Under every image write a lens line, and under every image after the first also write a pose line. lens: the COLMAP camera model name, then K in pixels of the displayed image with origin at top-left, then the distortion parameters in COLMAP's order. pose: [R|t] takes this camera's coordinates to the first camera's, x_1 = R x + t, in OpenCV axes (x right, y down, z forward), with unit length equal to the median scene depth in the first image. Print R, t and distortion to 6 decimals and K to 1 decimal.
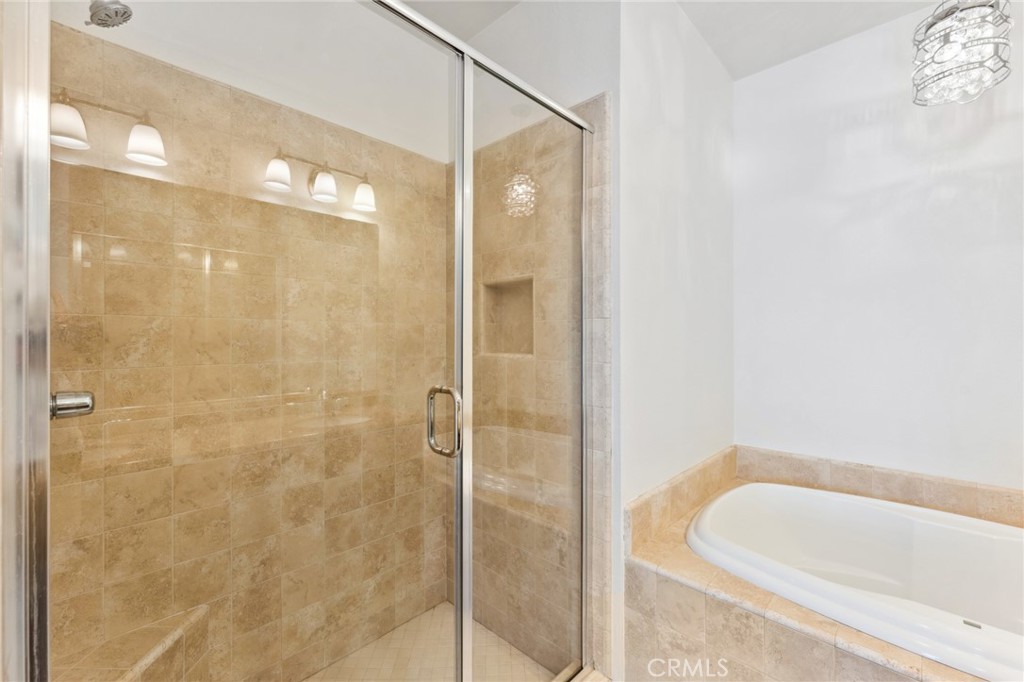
lens RADIAL K [[418.3, 0, 512.6], [0, 418.3, 337.7], [0, 0, 1]] dist [-0.000387, -0.000181]
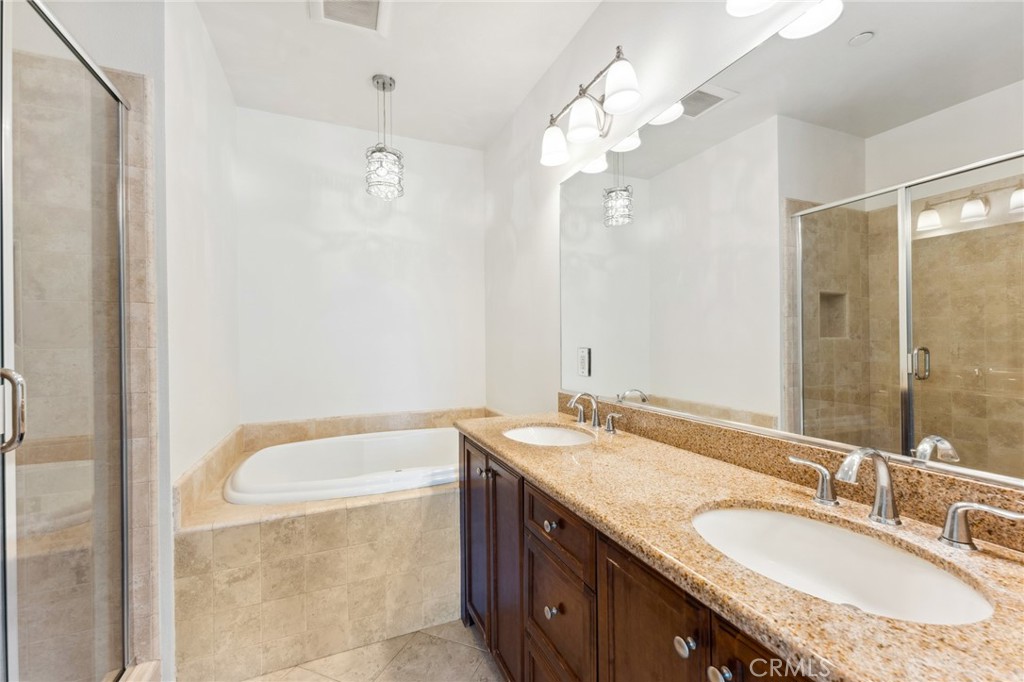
lens RADIAL K [[418.3, 0, 512.6], [0, 418.3, 337.7], [0, 0, 1]] dist [-0.000387, -0.000181]
pose [[0.373565, 0.003464, 0.927597, -0.379888], [0.009244, 0.999929, -0.007457, 0.051705], [-0.927558, 0.011361, 0.373507, -0.176931]]
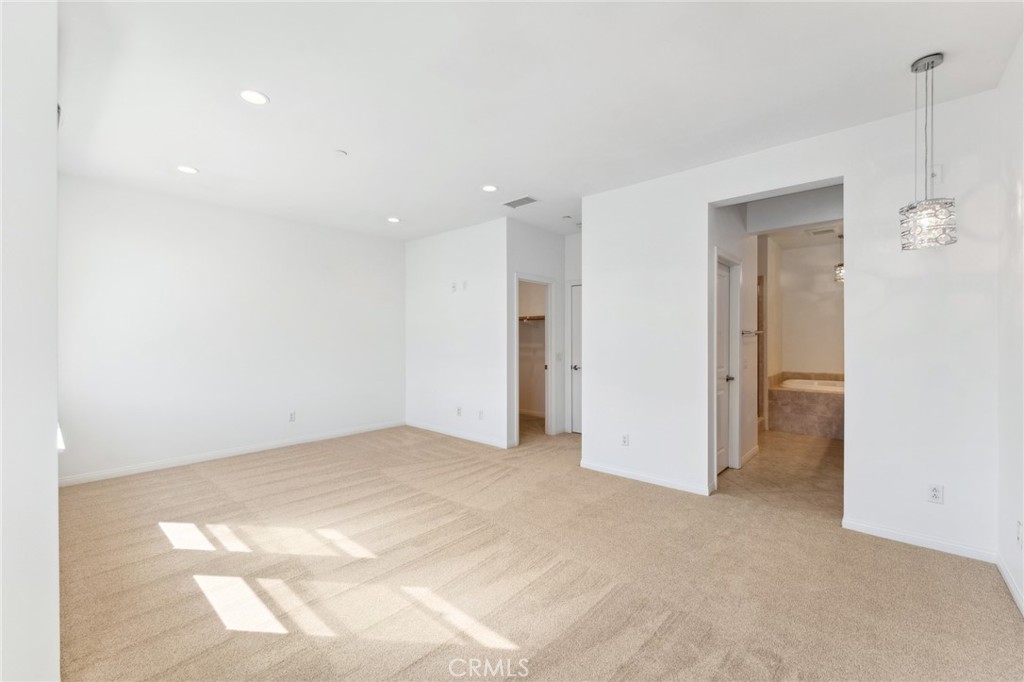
lens RADIAL K [[418.3, 0, 512.6], [0, 418.3, 337.7], [0, 0, 1]] dist [-0.000387, -0.000181]
pose [[0.998362, 0.000987, 0.057205, -2.439761], [-0.001031, 0.999999, 0.000737, 0.024188], [-0.057204, -0.000795, 0.998362, -2.921067]]
